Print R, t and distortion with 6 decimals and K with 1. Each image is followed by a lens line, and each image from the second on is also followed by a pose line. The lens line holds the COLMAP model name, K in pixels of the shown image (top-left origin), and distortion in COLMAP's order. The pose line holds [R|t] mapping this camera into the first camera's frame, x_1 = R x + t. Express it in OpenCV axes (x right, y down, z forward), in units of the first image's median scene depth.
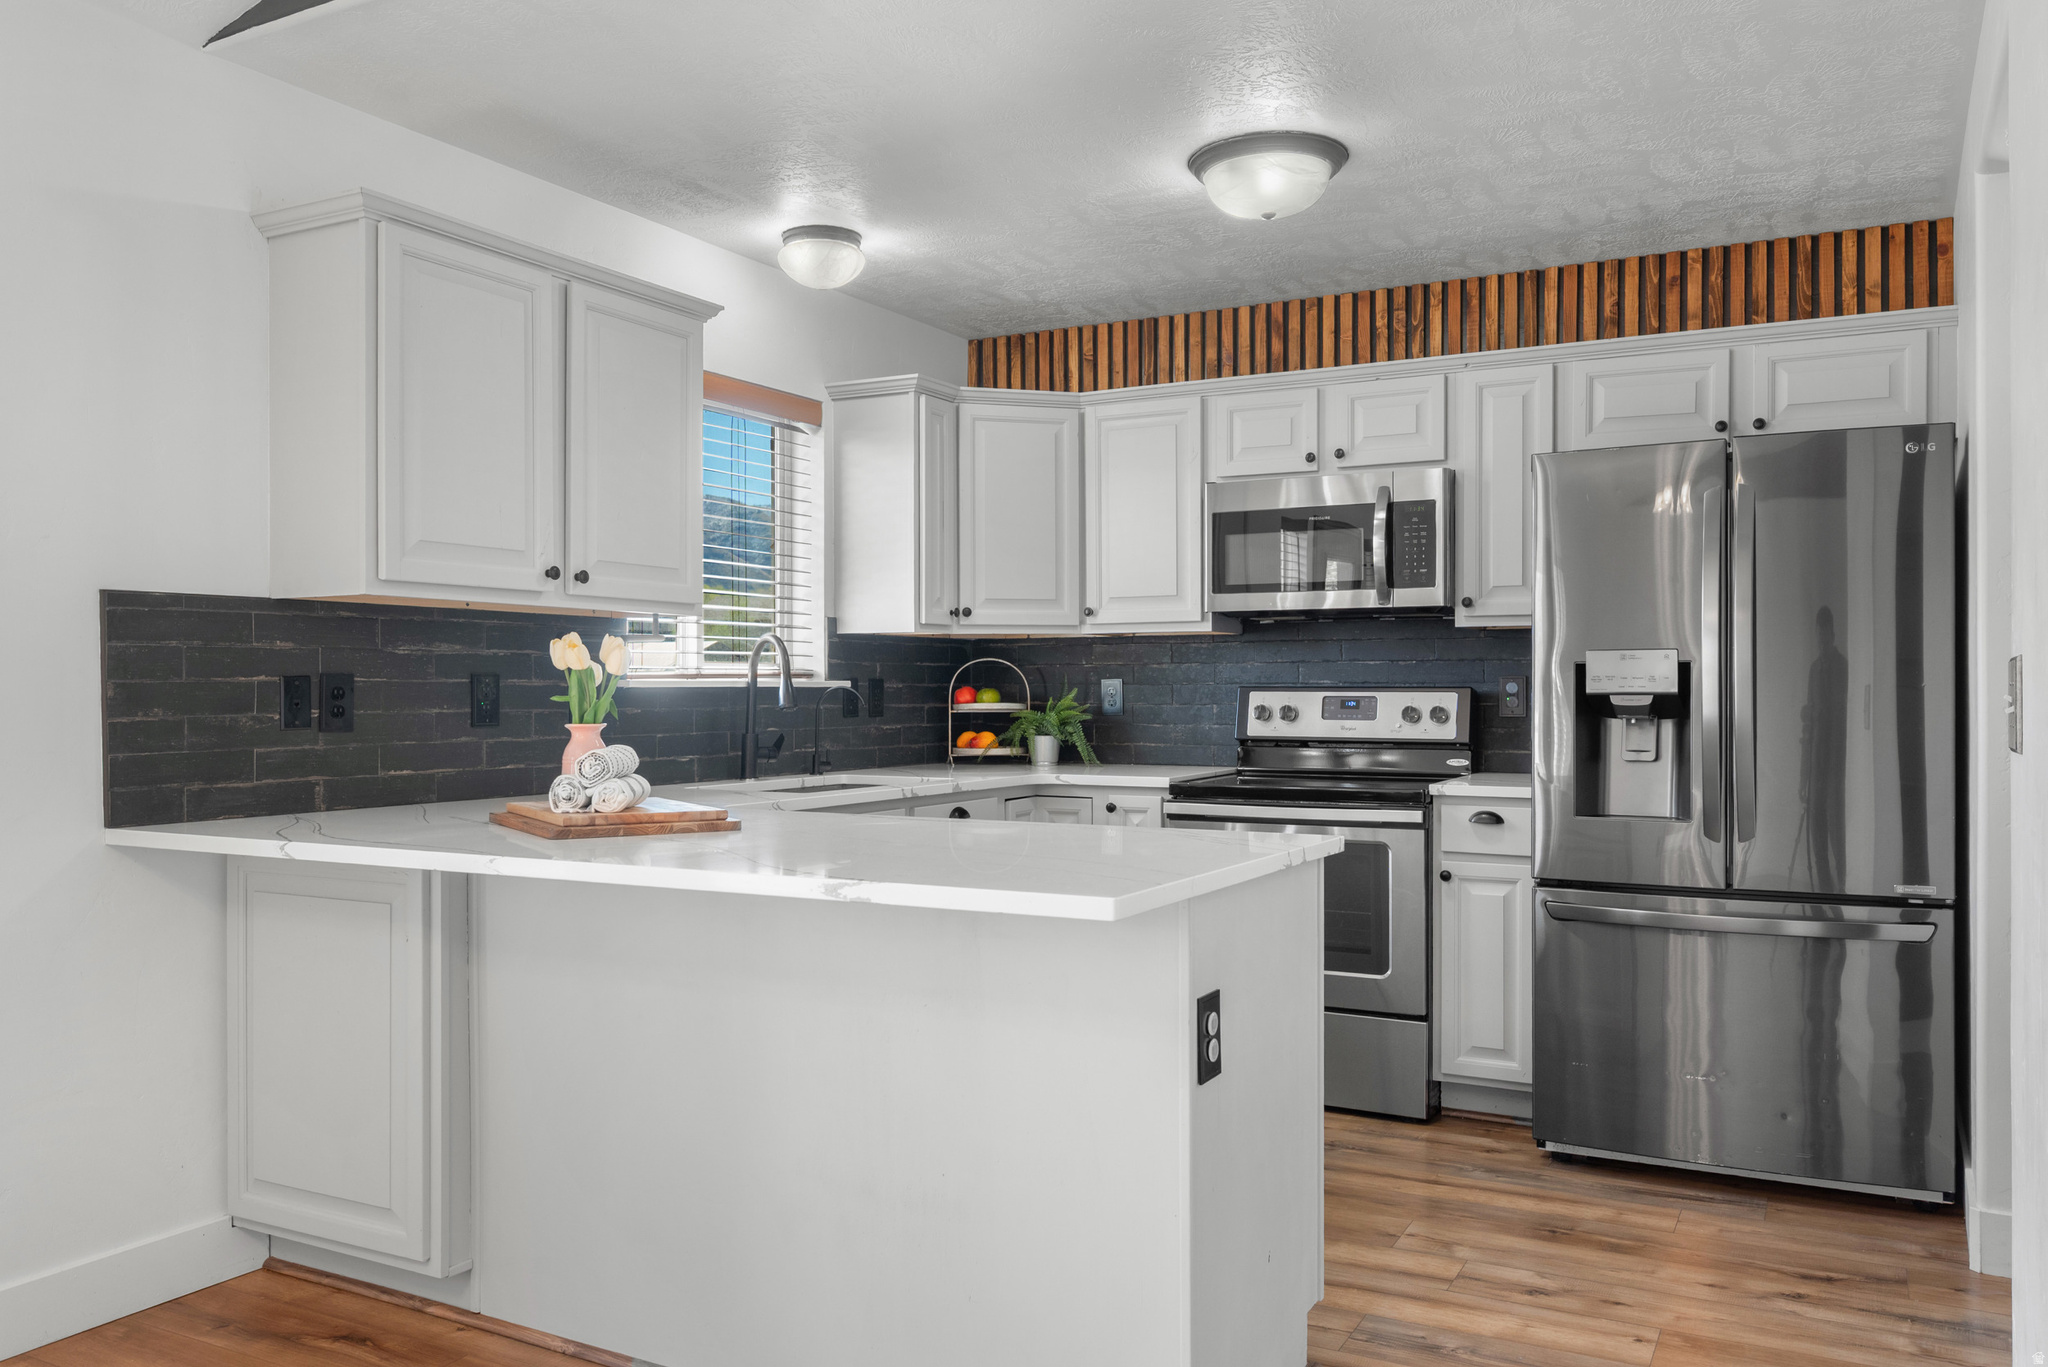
lens RADIAL K [[1535.1, 0, 1044.5], [0, 1535.1, 713.8], [0, 0, 1]] dist [-0.006026, 0.001530]
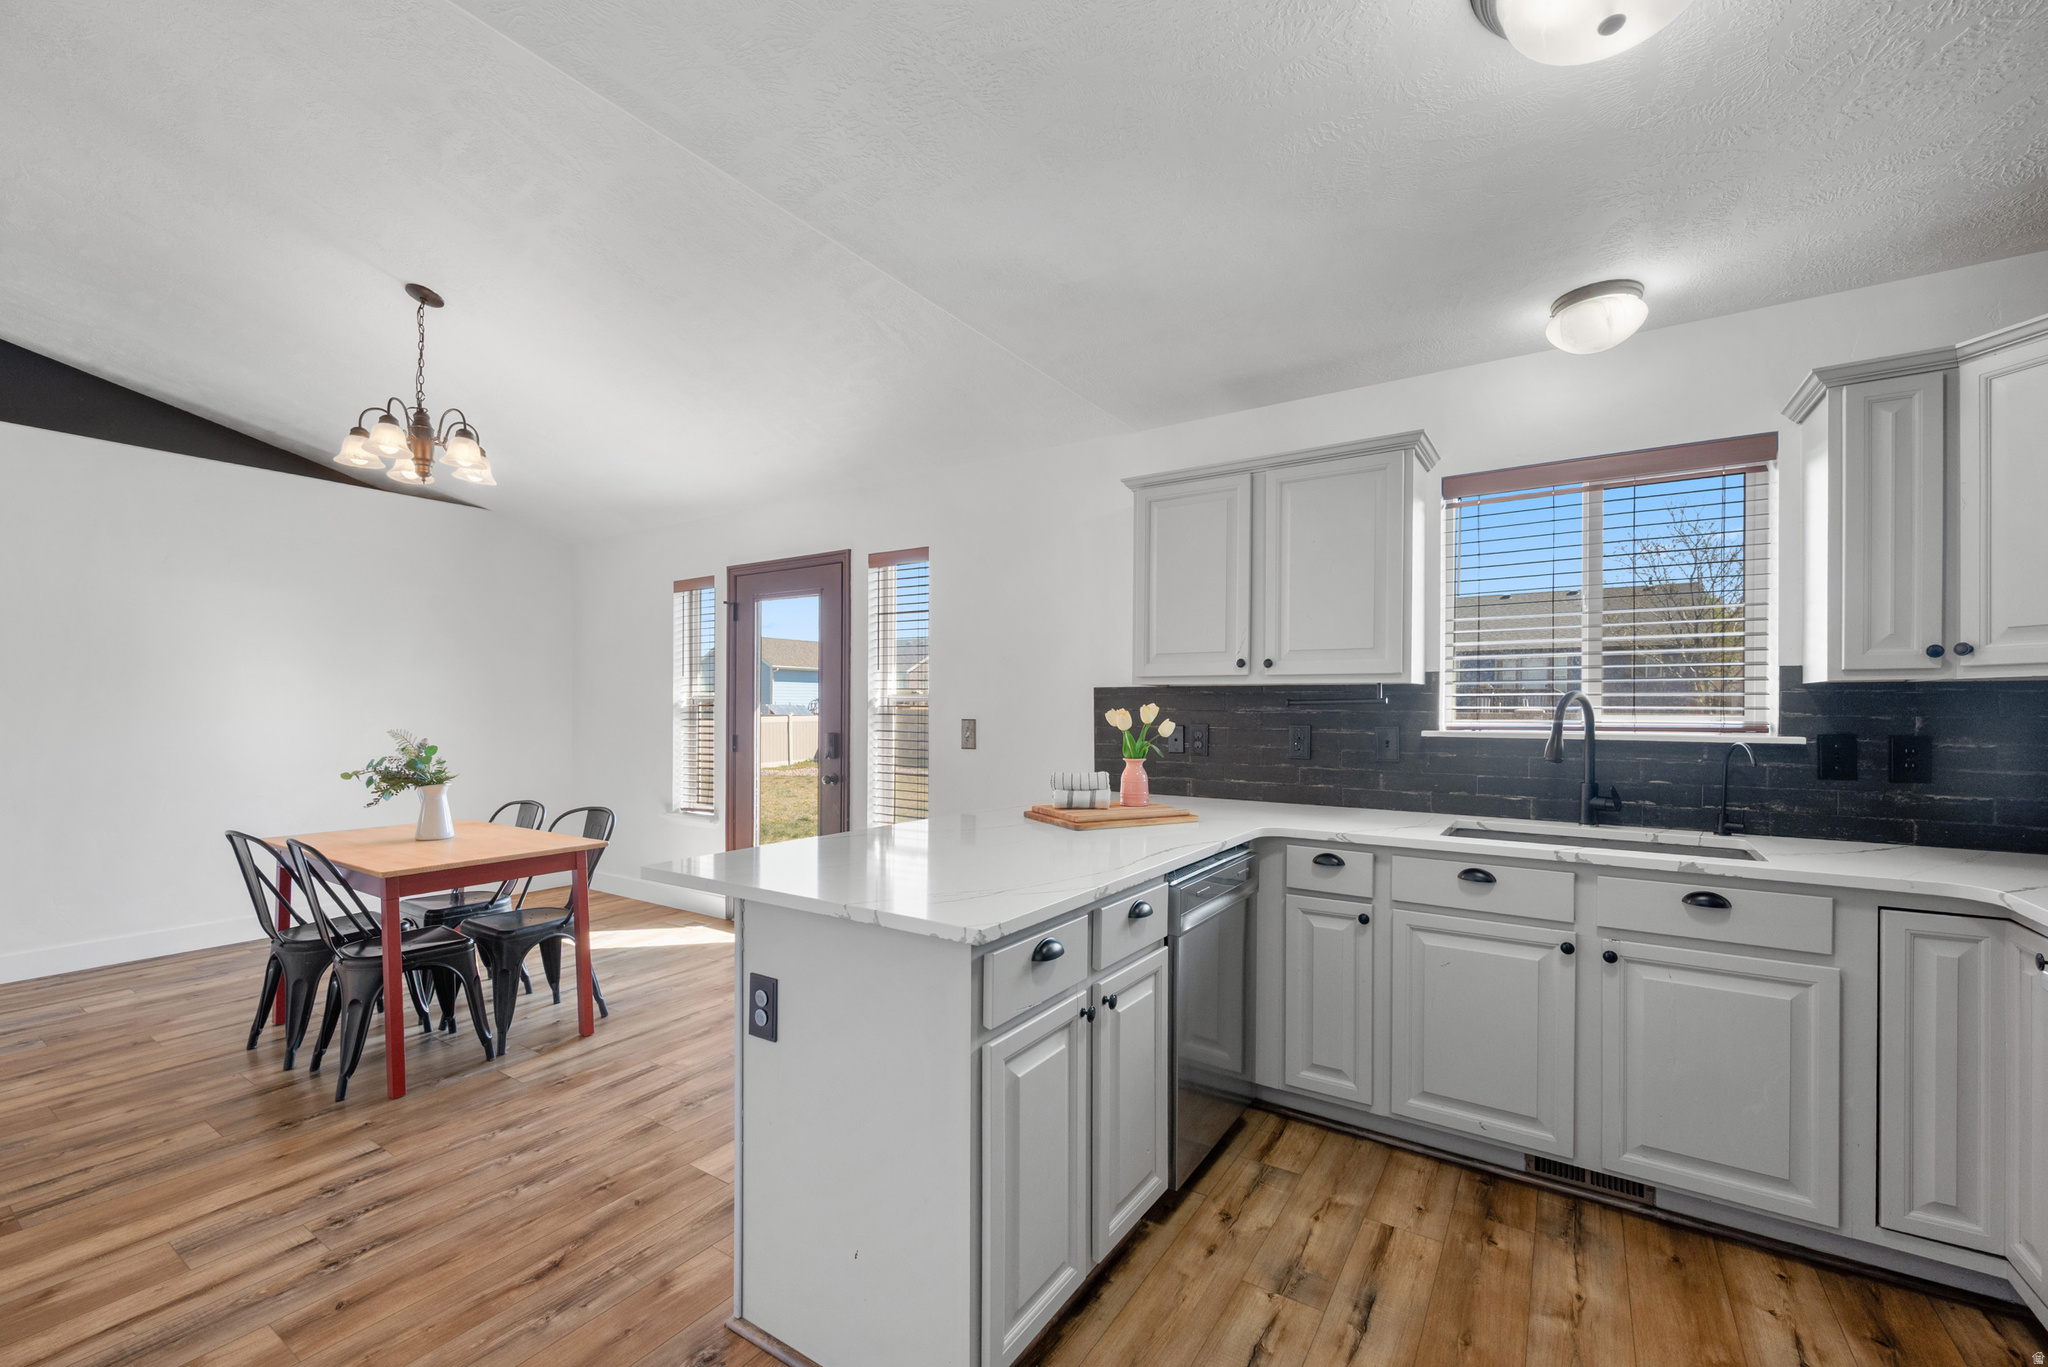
lens RADIAL K [[832.2, 0, 1038.6], [0, 832.2, 713.0], [0, 0, 1]] dist [-0.001584, 0.000775]
pose [[-0.086578, 0.009000, -0.996204, 0.411338], [-0.018832, 0.999766, 0.010669, -0.034190], [0.996067, 0.019684, -0.086389, 0.643712]]
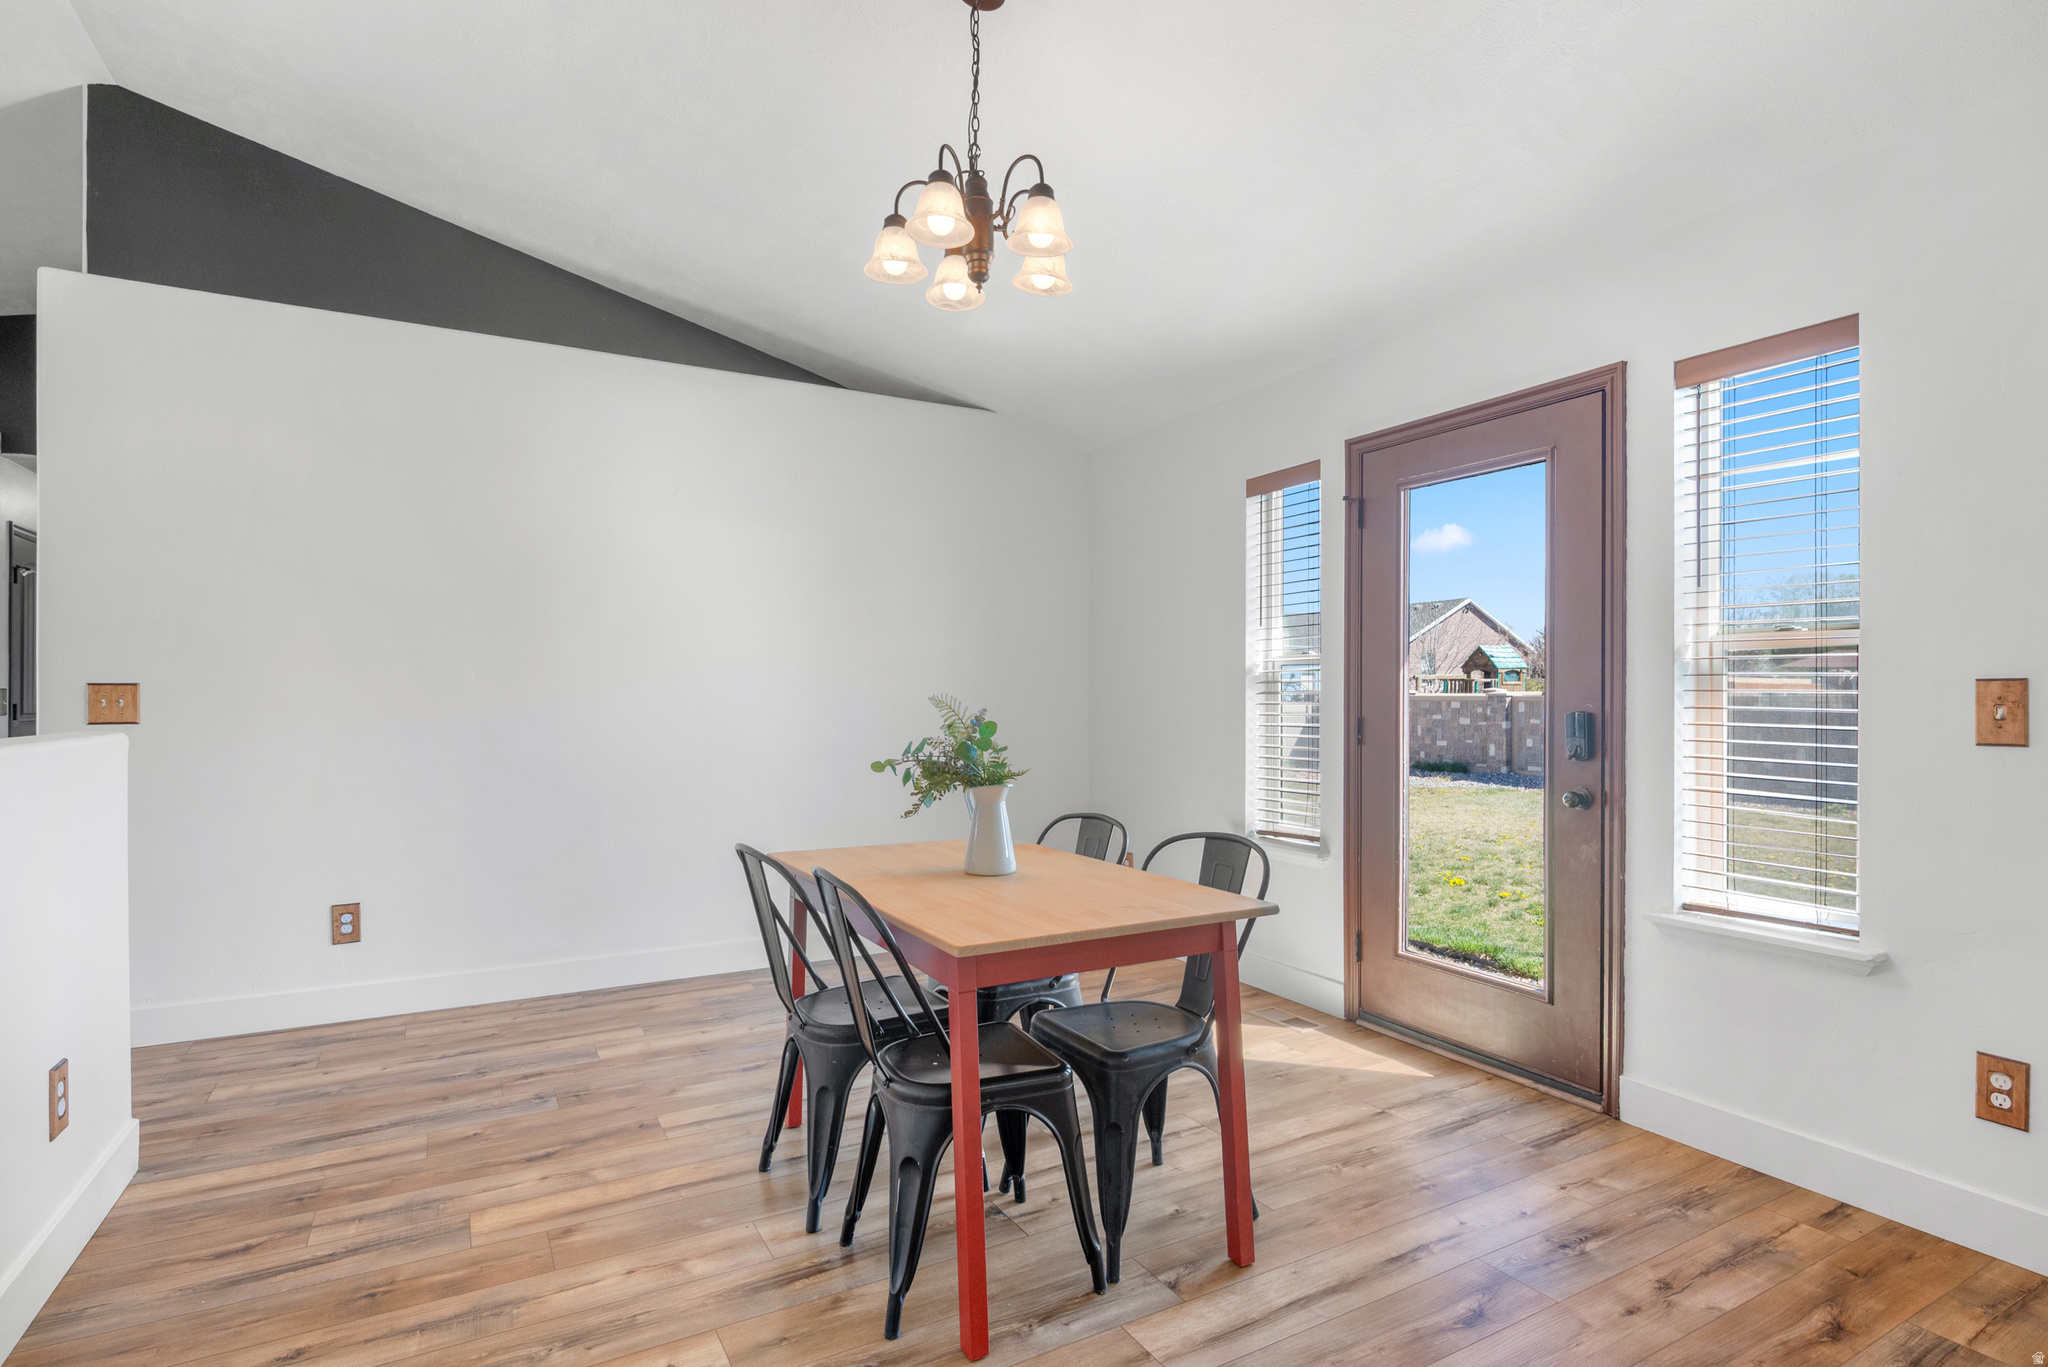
lens RADIAL K [[1006.3, 0, 1019.0], [0, 1006.3, 708.1], [0, 0, 1]] dist [0.000518, -0.001402]
pose [[-0.538891, 0.011235, -0.842301, 0.177922], [-0.013792, 0.999659, 0.022157, -0.007215], [0.842263, 0.023557, -0.538552, 0.356894]]
